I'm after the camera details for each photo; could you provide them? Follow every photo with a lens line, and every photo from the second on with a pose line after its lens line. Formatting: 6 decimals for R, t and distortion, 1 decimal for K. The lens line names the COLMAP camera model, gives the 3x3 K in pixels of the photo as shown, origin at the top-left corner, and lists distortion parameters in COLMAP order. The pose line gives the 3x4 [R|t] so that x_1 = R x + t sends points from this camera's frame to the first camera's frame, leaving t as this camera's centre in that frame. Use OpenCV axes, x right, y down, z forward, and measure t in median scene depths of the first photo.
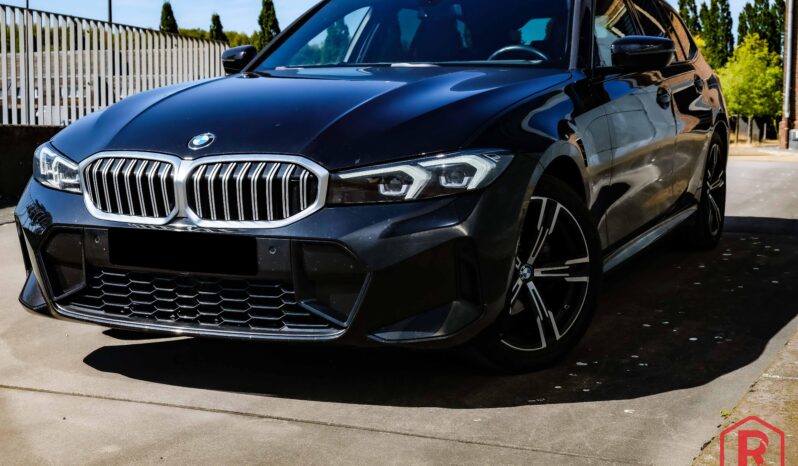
lens RADIAL K [[1161.0, 0, 398.9], [0, 1161.0, 233.9], [0, 0, 1]] dist [0.018609, 0.000000]
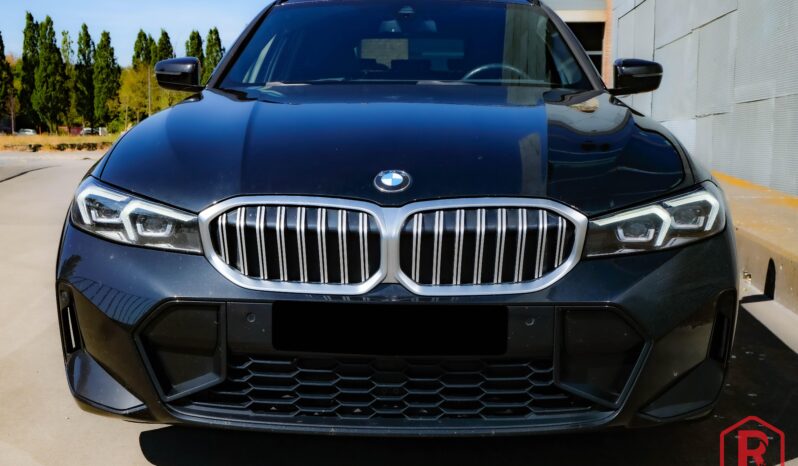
lens RADIAL K [[911.6, 0, 399.1], [0, 911.6, 231.1], [0, 0, 1]] dist [-0.033102, 0.000000]
pose [[0.917405, -0.045275, 0.395371, -0.416156], [0.037359, 0.998918, 0.027702, -0.064781], [-0.396197, -0.010644, 0.918104, 0.458211]]
